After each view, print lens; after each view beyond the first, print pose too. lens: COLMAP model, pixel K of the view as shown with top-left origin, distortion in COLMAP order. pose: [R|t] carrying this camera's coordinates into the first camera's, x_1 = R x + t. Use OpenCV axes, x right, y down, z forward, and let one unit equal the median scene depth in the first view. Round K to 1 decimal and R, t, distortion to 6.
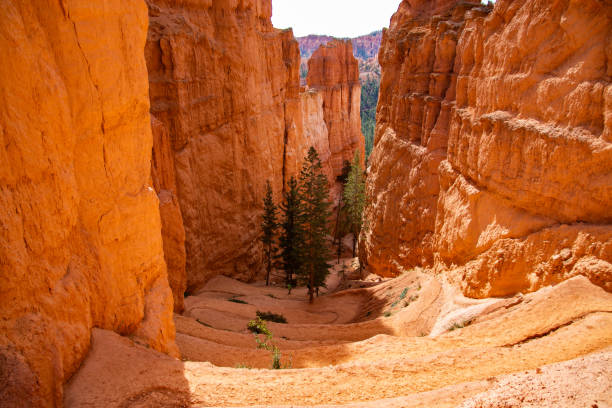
lens RADIAL K [[479.1, 0, 306.0], [0, 479.1, 204.0], [0, 0, 1]] dist [-0.130708, 0.149412]
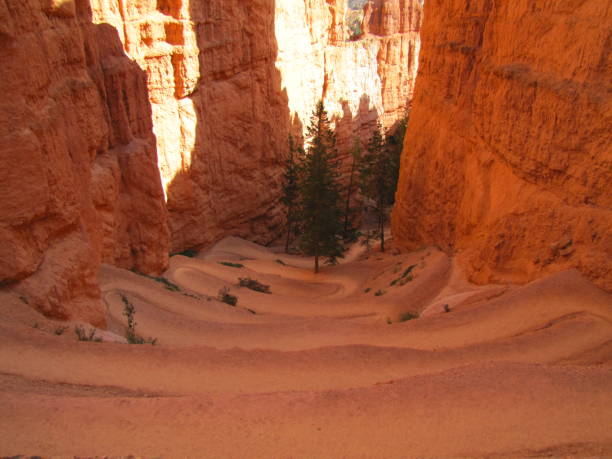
lens RADIAL K [[512.1, 0, 308.1], [0, 512.1, 218.8], [0, 0, 1]] dist [-0.196455, 0.223607]
pose [[0.988902, 0.070038, -0.131024, 0.091276], [-0.055900, 0.992509, 0.108634, 0.000520], [0.137651, -0.100104, 0.985409, 0.039155]]
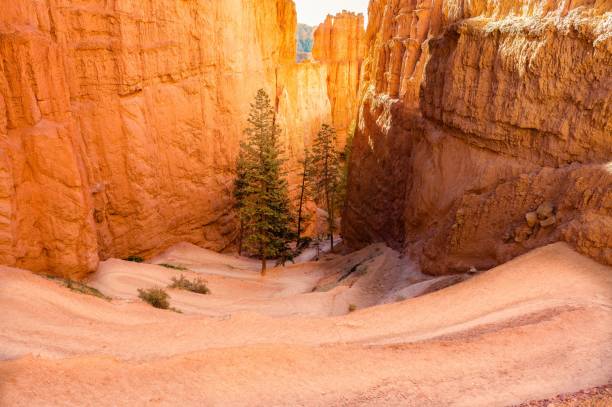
lens RADIAL K [[446.2, 0, 306.0], [0, 446.2, 203.5], [0, 0, 1]] dist [-0.003754, -0.001307]
pose [[0.997119, 0.045787, -0.060477, 0.104752], [-0.044069, 0.998595, 0.029443, 0.038761], [0.061740, -0.026693, 0.997735, 0.143892]]
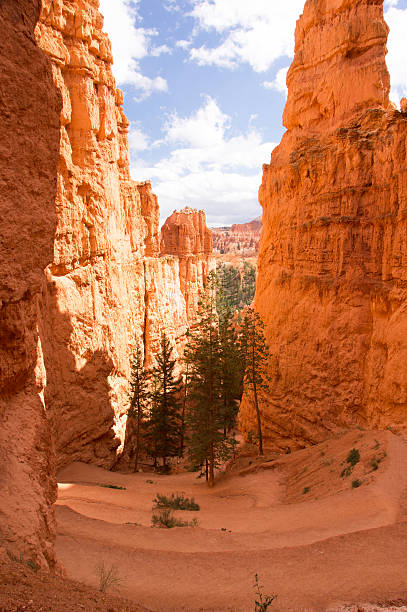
lens RADIAL K [[479.1, 0, 206.6], [0, 479.1, 314.5], [0, 0, 1]] dist [-0.130708, 0.149412]
pose [[0.990290, -0.020922, 0.137435, -0.071309], [0.045048, 0.983561, -0.174865, 0.058783], [-0.131517, 0.179358, 0.974953, 0.191144]]
